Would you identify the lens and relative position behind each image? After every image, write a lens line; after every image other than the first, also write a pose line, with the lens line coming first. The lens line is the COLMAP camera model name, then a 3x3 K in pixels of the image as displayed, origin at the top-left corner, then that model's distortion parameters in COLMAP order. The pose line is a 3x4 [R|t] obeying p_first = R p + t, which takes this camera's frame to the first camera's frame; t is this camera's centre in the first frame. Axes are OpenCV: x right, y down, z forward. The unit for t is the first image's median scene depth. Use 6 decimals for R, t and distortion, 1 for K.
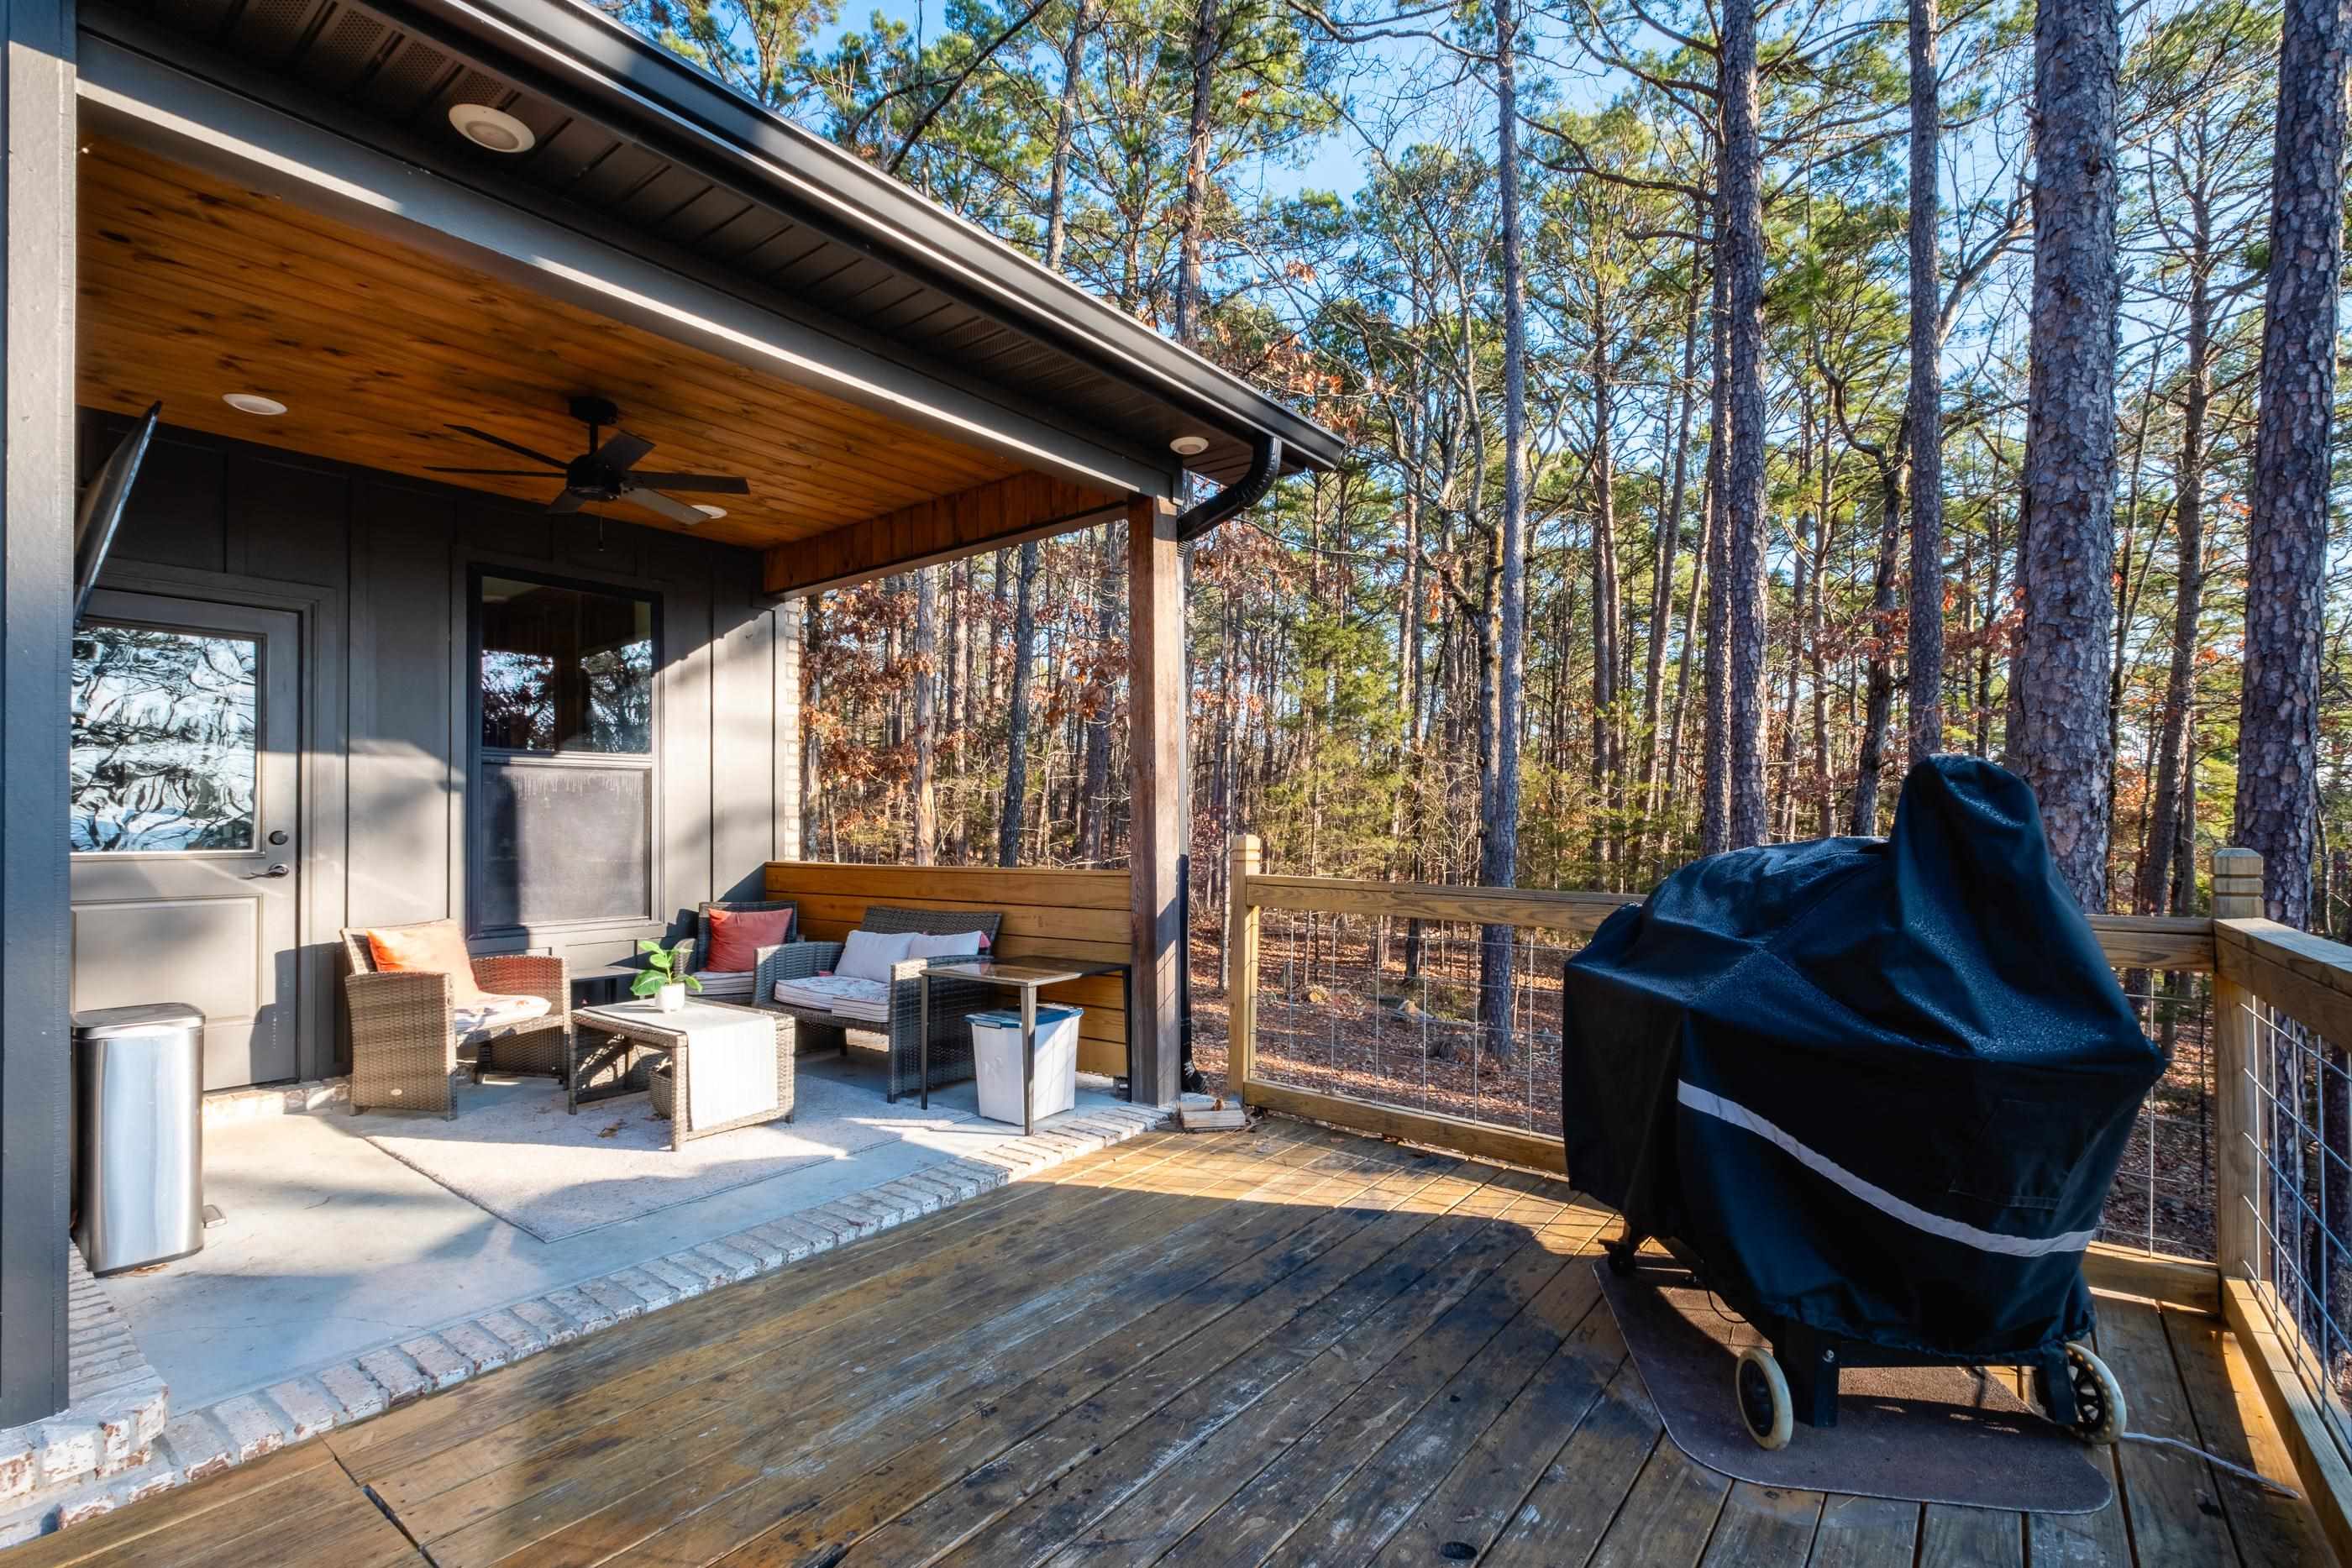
lens RADIAL K [[1062.8, 0, 1157.3], [0, 1062.8, 799.9], [0, 0, 1]] dist [-0.002010, -0.001327]
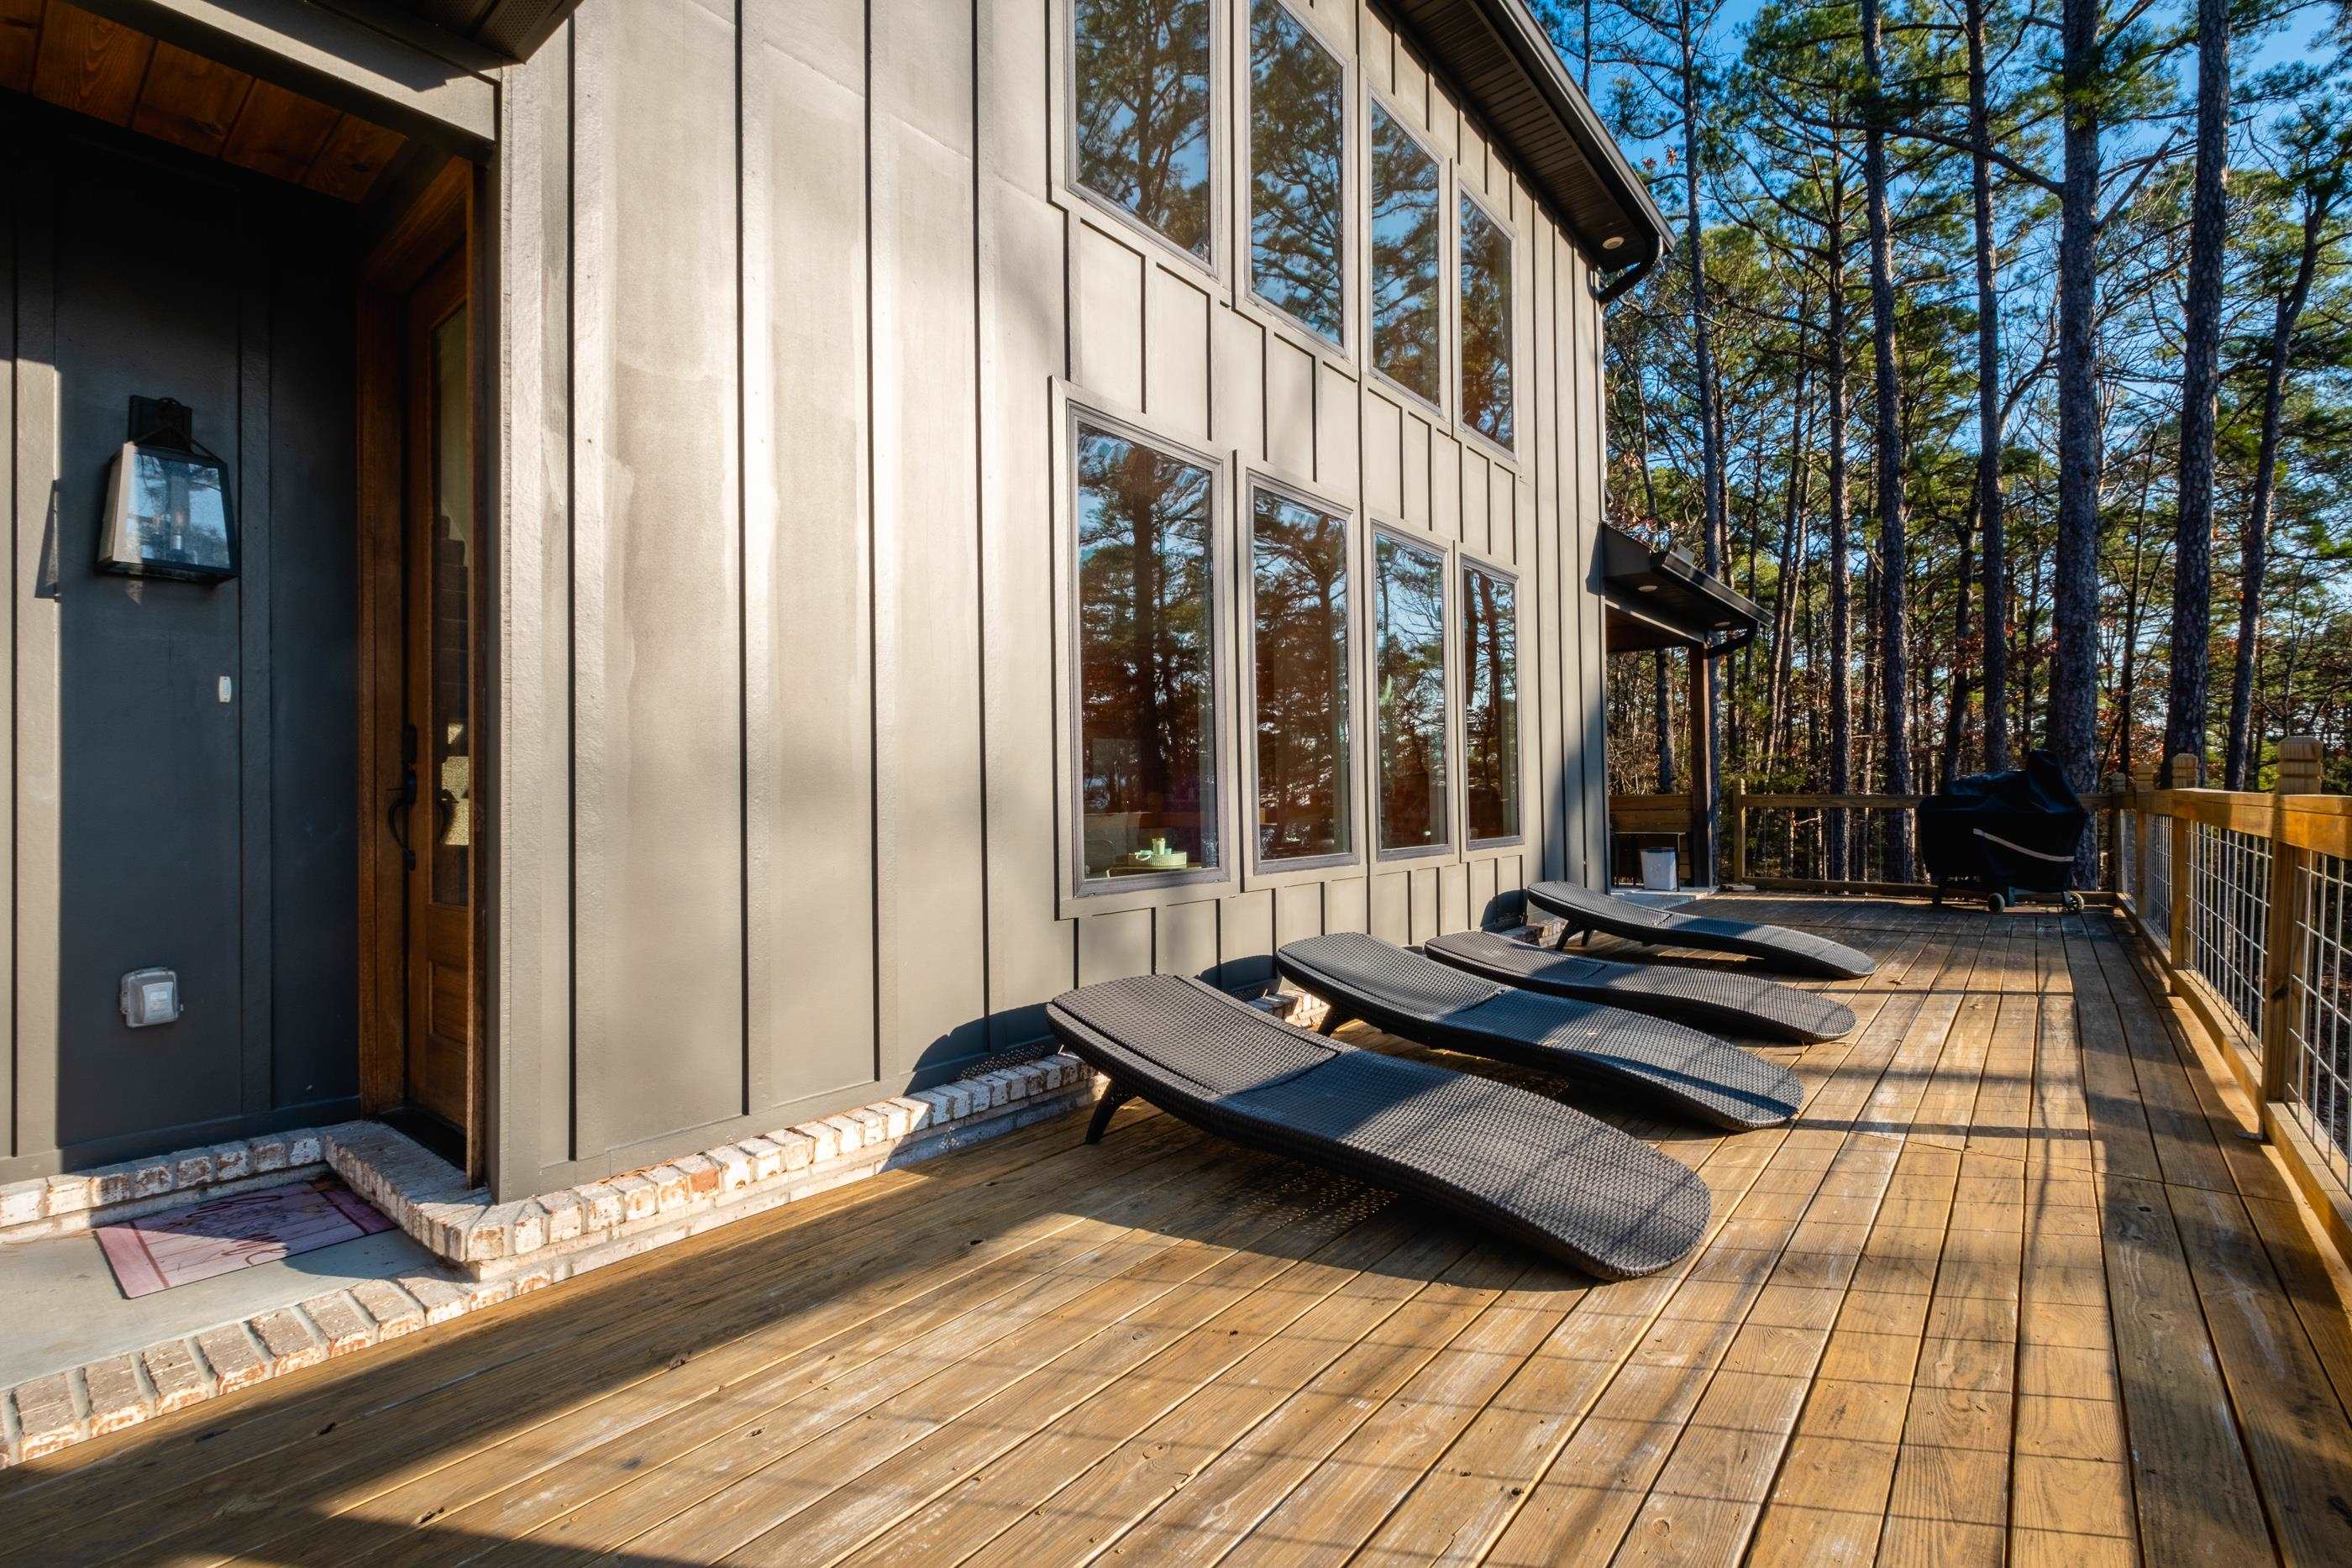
lens RADIAL K [[1062.8, 0, 1195.5], [0, 1062.8, 773.5], [0, 0, 1]] dist [-0.002010, -0.001327]
pose [[0.999968, -0.007943, 0.000832, -0.823489], [0.007942, 0.999968, 0.001104, 0.007651], [-0.000841, -0.001098, 0.999999, -1.012841]]
